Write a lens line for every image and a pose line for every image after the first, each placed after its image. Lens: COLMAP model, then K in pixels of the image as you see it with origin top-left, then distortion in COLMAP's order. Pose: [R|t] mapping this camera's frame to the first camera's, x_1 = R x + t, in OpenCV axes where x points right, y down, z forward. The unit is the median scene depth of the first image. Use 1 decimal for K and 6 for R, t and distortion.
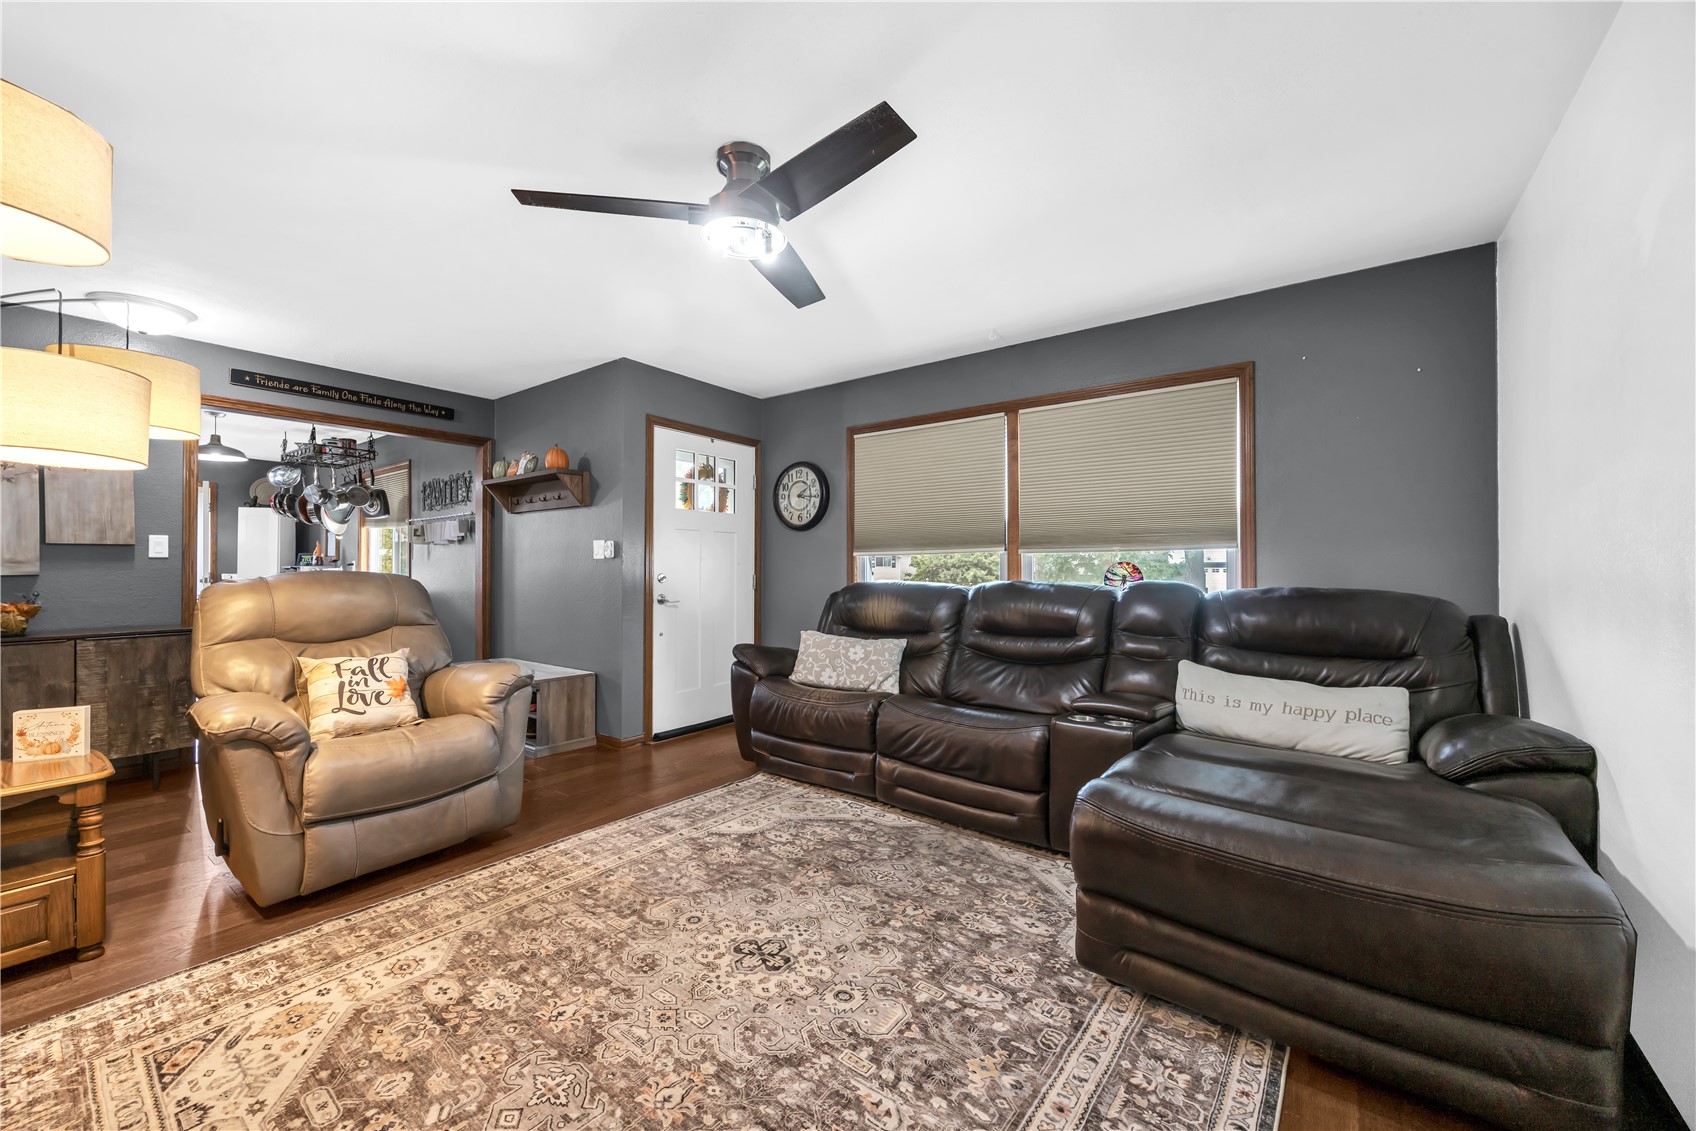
lens RADIAL K [[662.3, 0, 843.0], [0, 662.3, 569.9], [0, 0, 1]] dist [-0.000687, -0.000087]
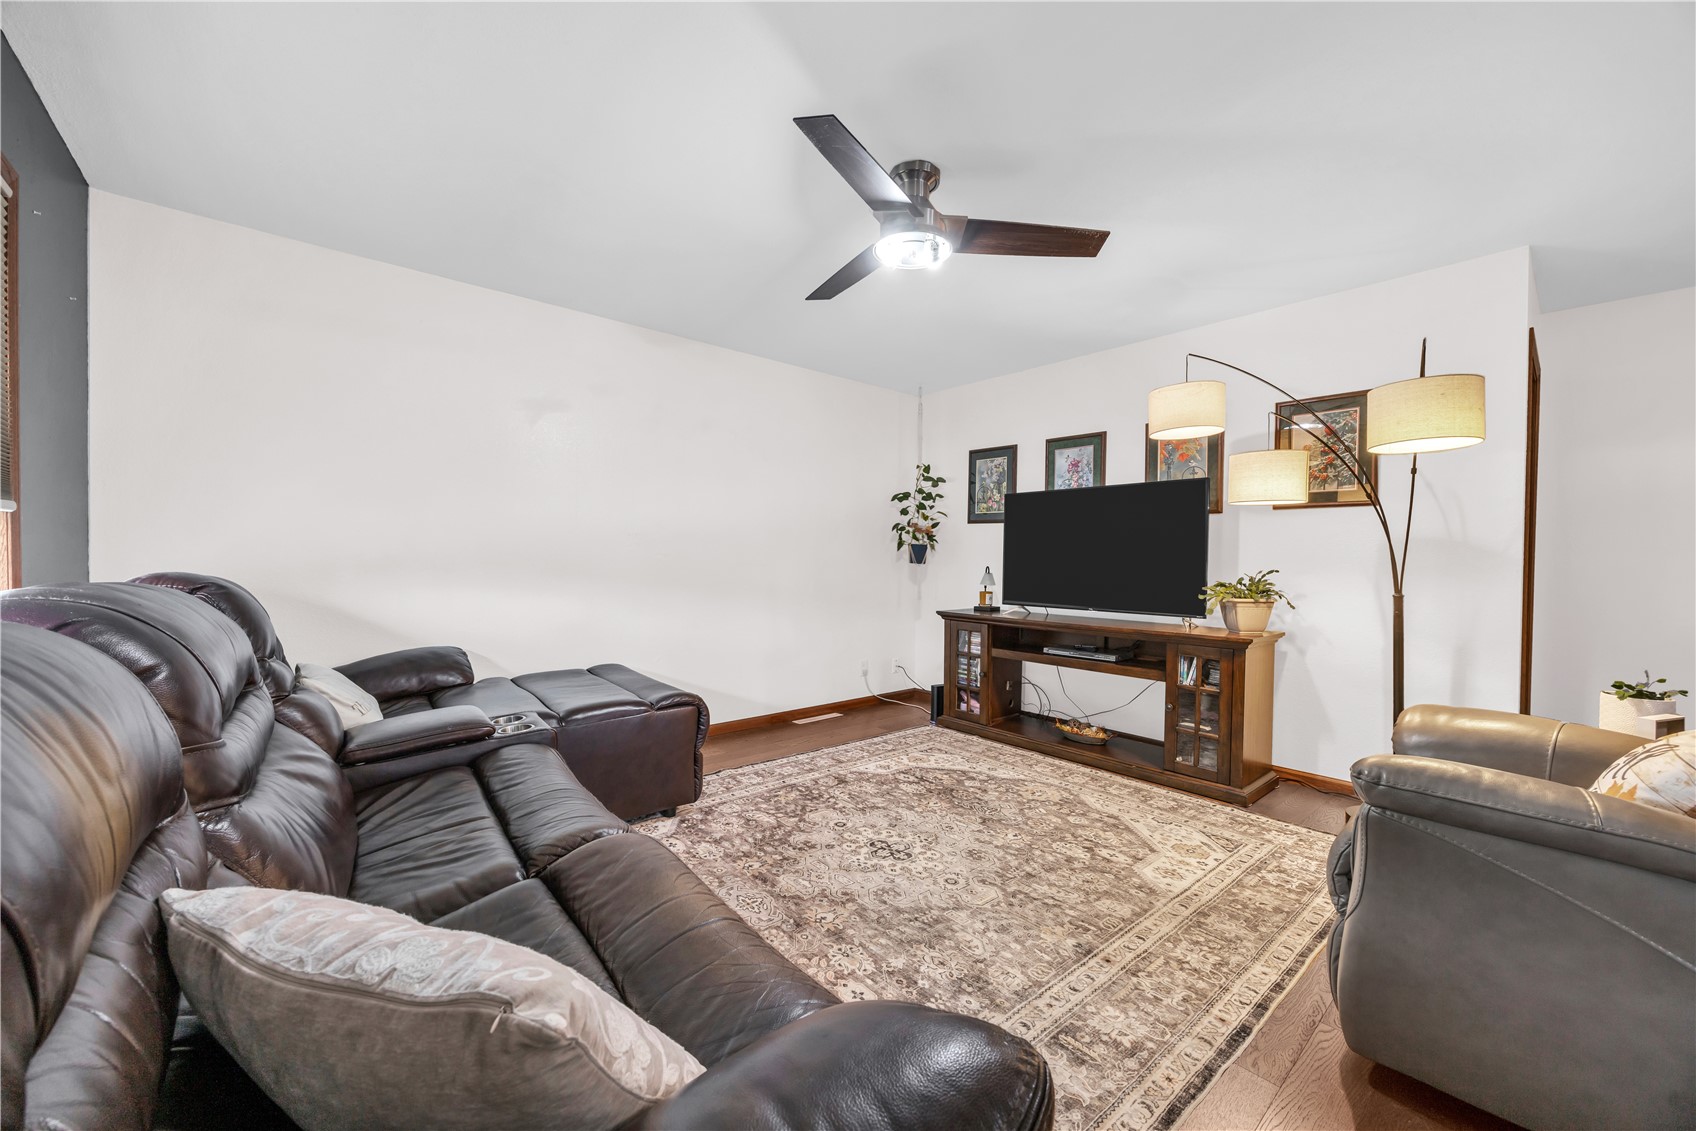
lens RADIAL K [[662.3, 0, 844.1], [0, 662.3, 560.9], [0, 0, 1]] dist [-0.000687, -0.000087]
pose [[-0.978471, -0.008216, 0.206222, -0.309281], [-0.007472, 0.999962, 0.004387, -0.001213], [-0.206251, 0.002752, -0.978495, 2.380965]]
